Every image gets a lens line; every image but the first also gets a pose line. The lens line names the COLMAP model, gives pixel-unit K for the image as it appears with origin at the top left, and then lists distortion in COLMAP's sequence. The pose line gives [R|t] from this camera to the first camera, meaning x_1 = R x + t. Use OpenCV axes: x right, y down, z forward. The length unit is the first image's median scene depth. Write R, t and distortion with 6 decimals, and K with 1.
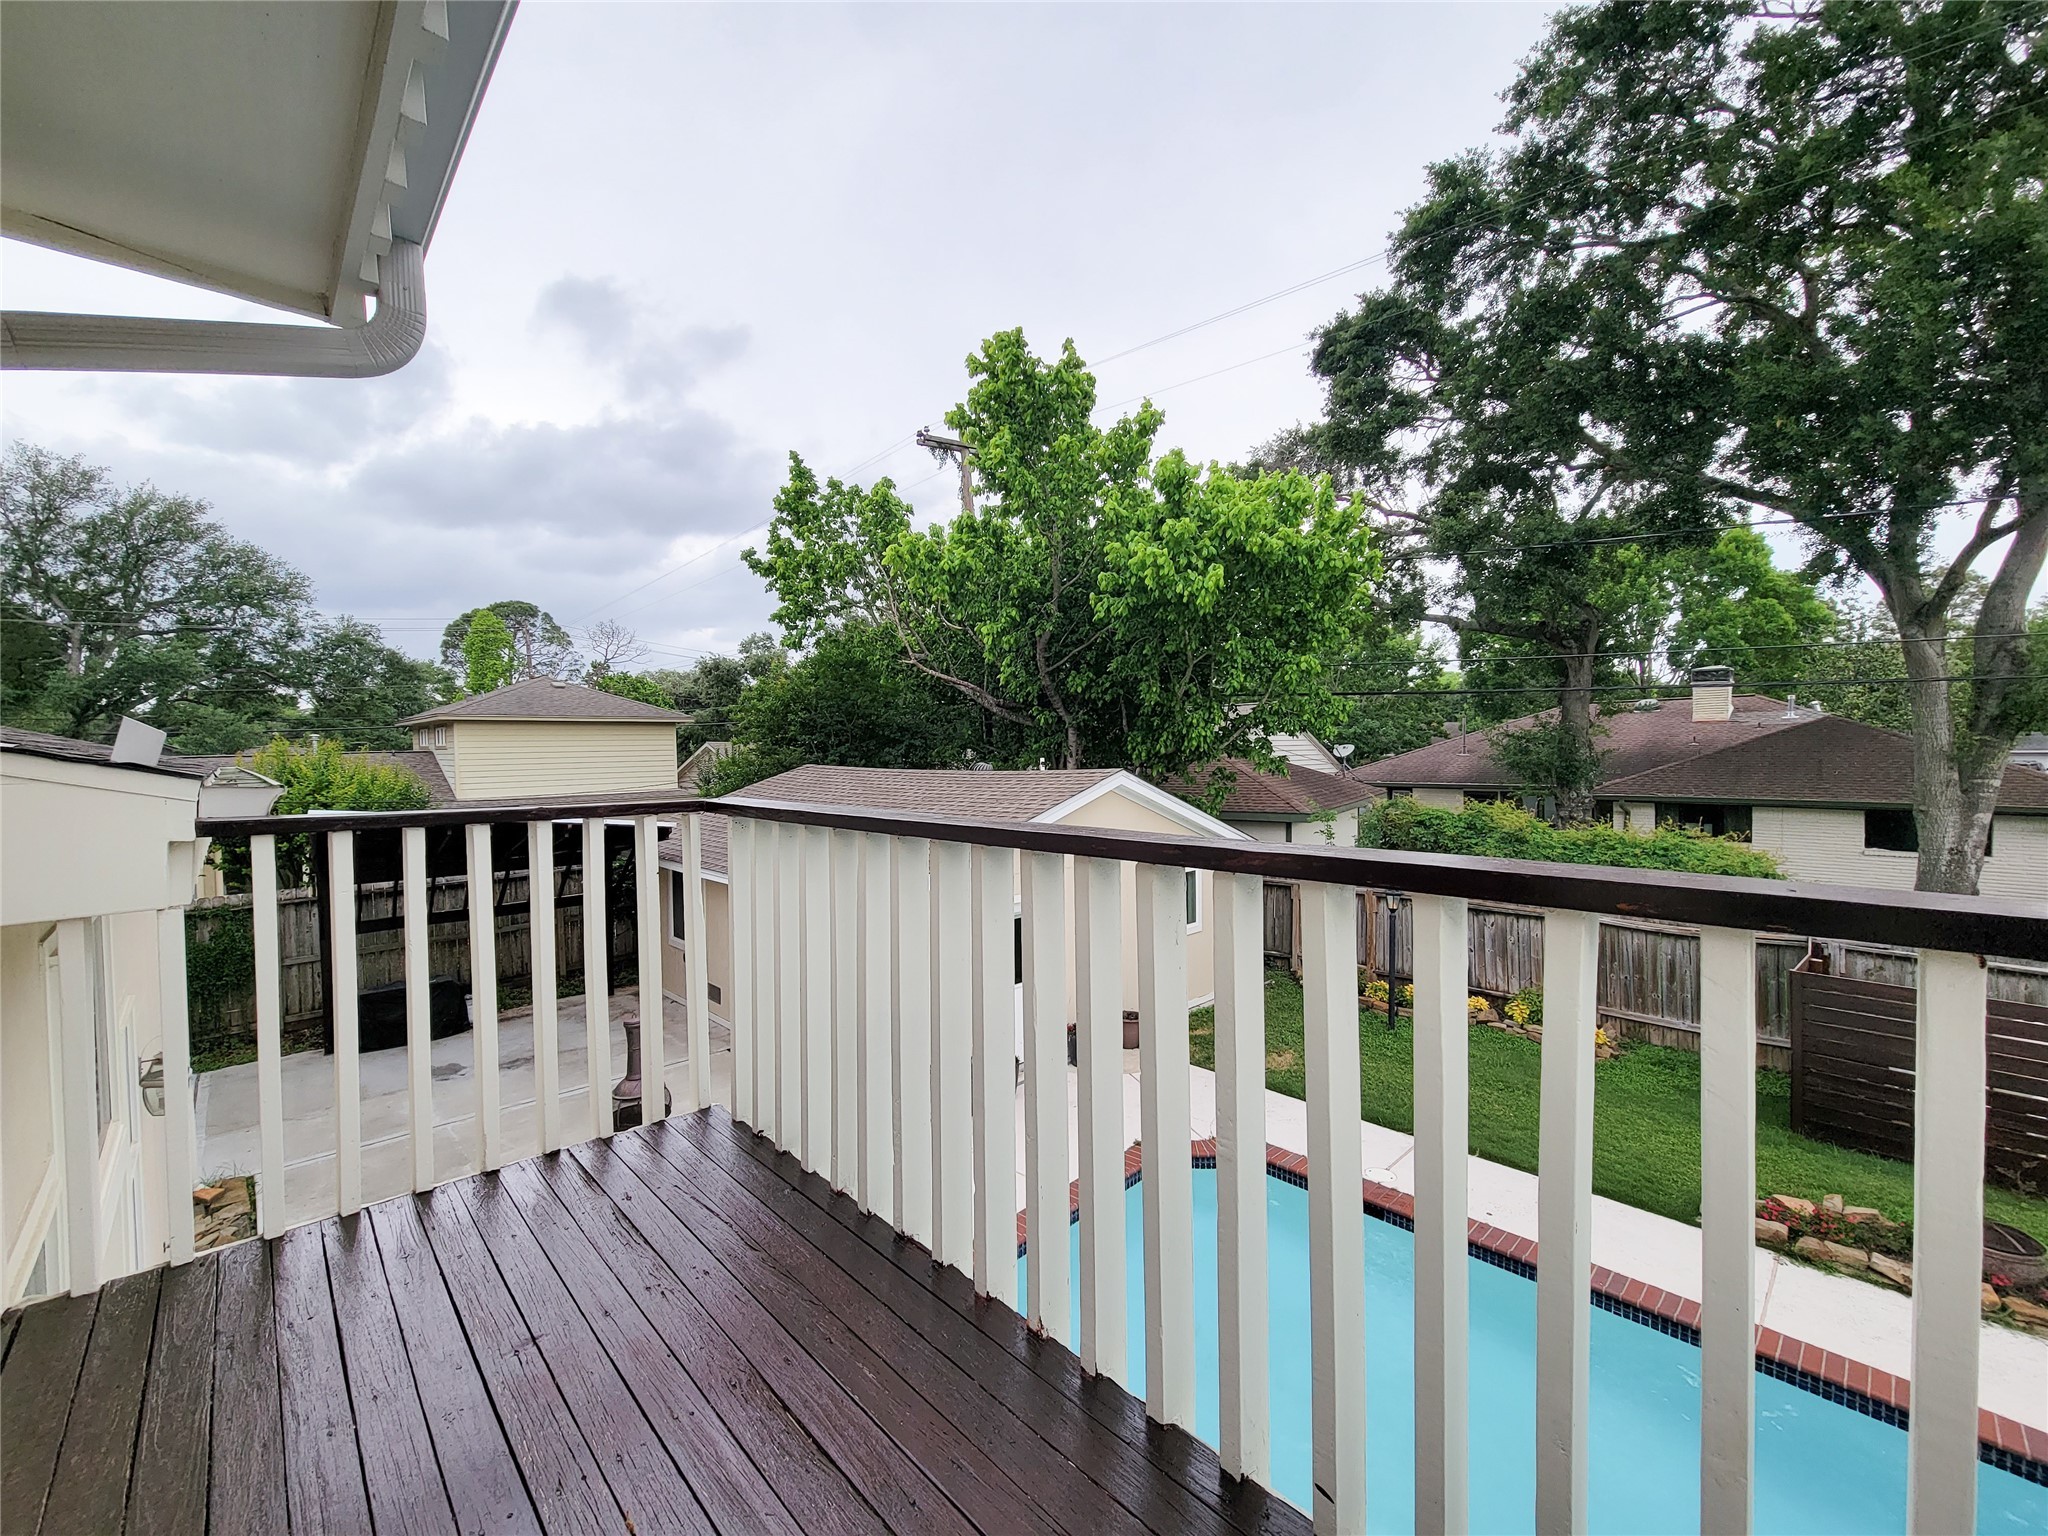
lens RADIAL K [[851.6, 0, 1016.0], [0, 851.6, 775.2], [0, 0, 1]] dist [0.002701, -0.004020]
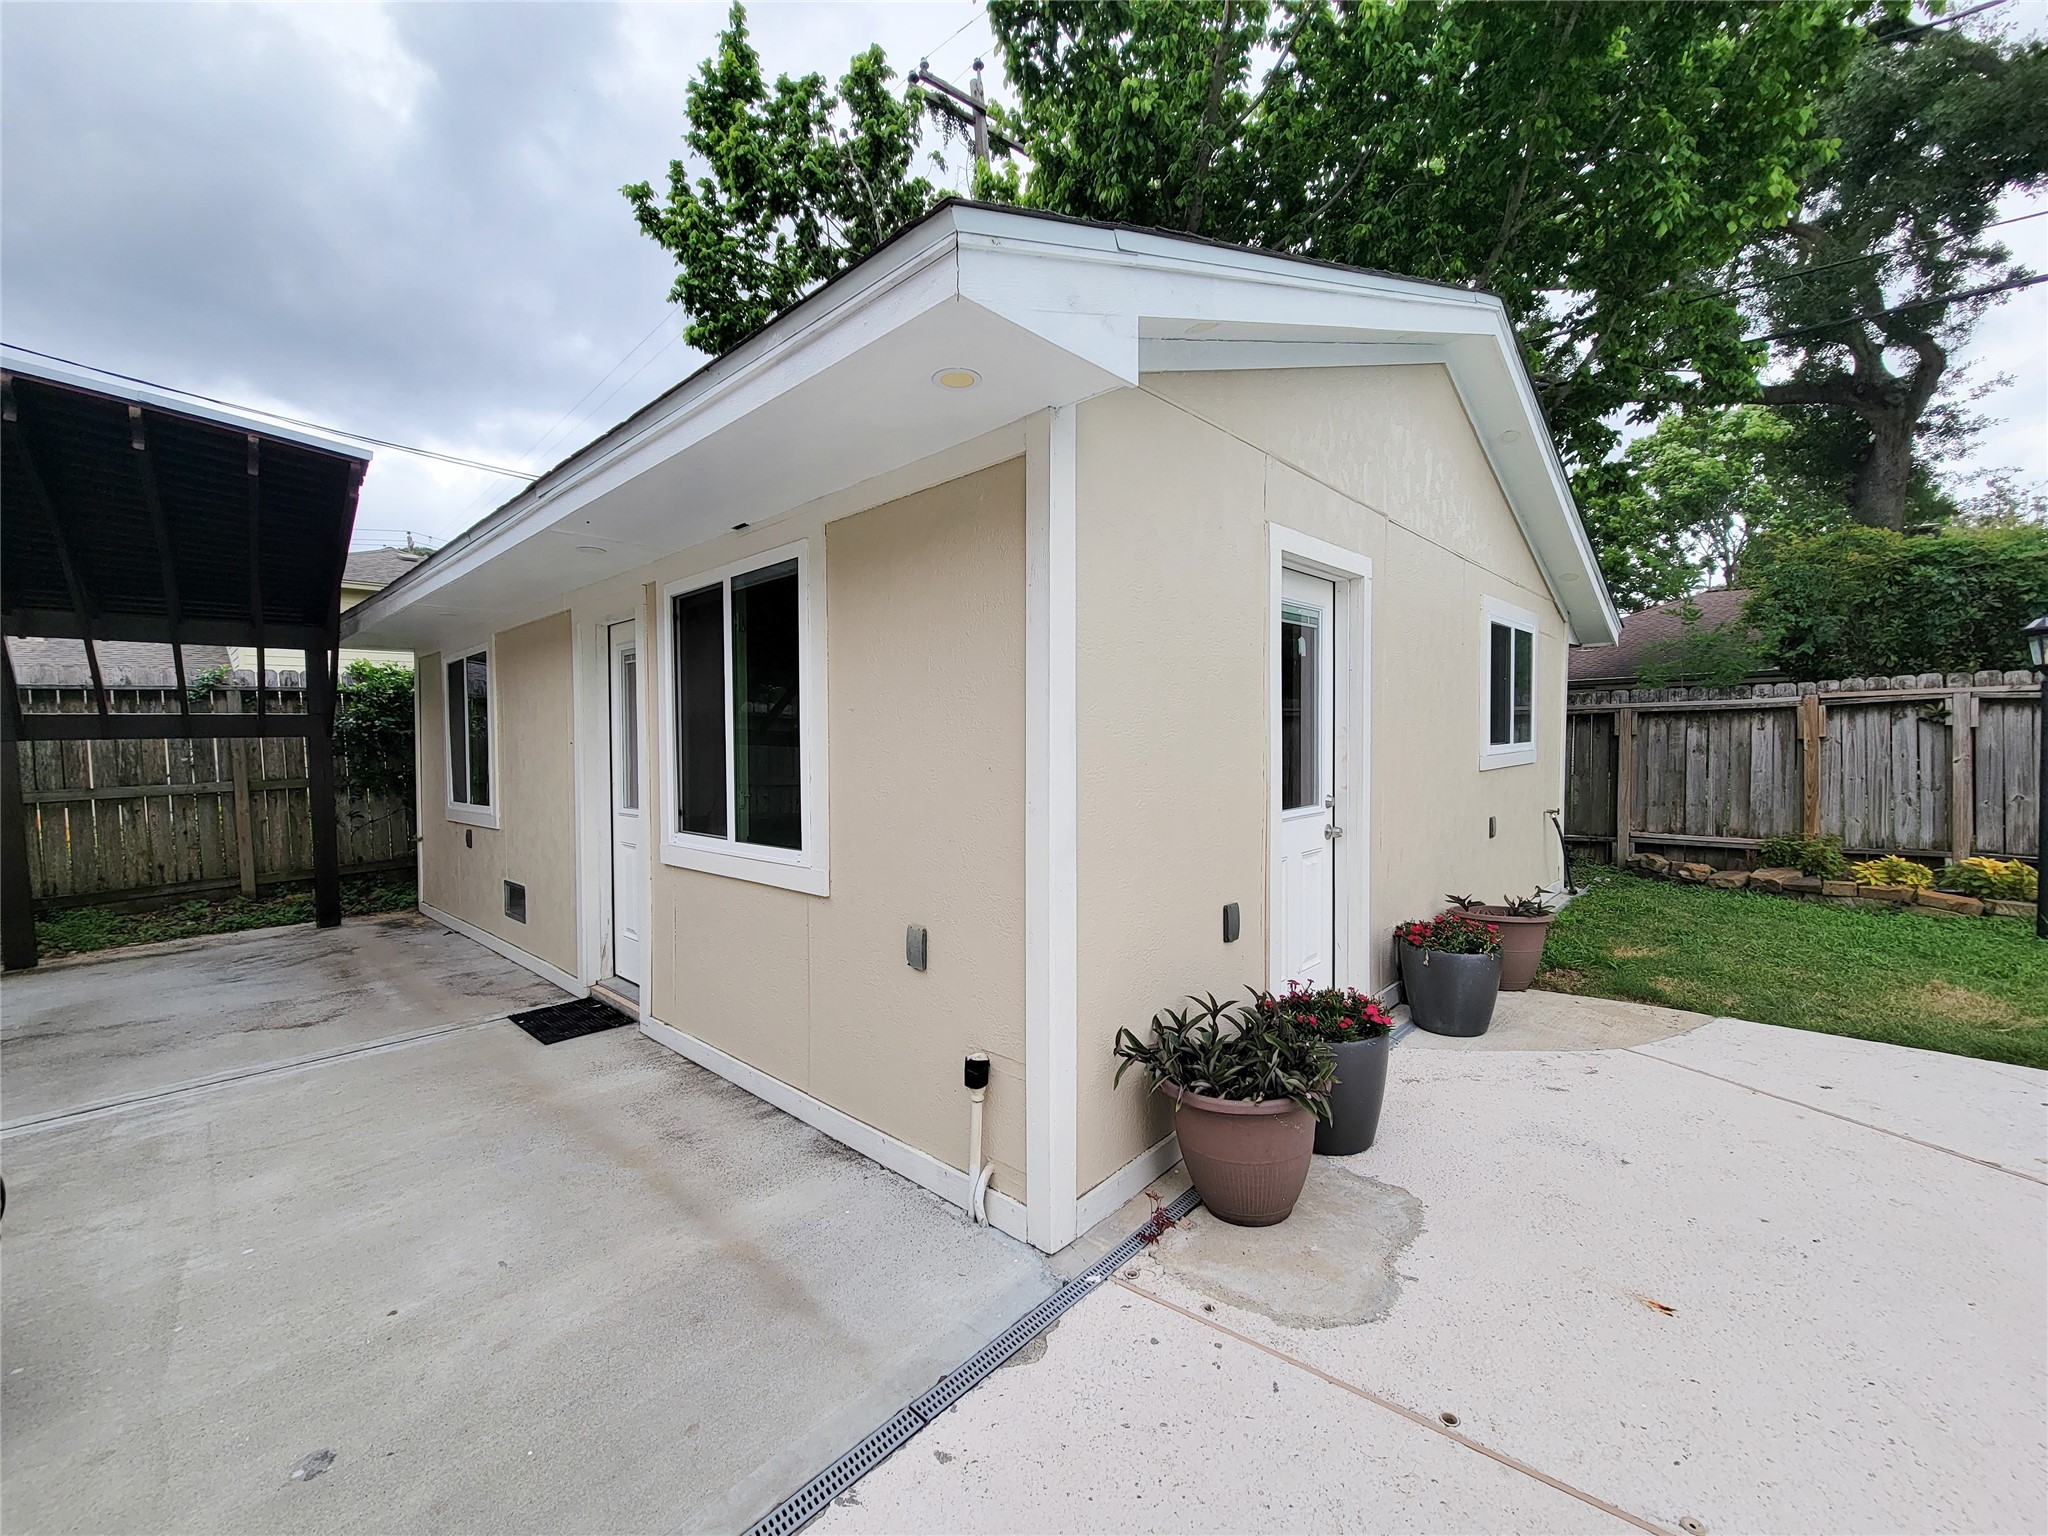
lens RADIAL K [[851.6, 0, 1023.9], [0, 851.6, 763.9], [0, 0, 1]] dist [0.002701, -0.004020]
pose [[0.998271, -0.006256, 0.058451, -0.051941], [0.006512, 0.999970, -0.004176, 0.089258], [-0.058423, 0.004549, 0.998282, 0.253883]]
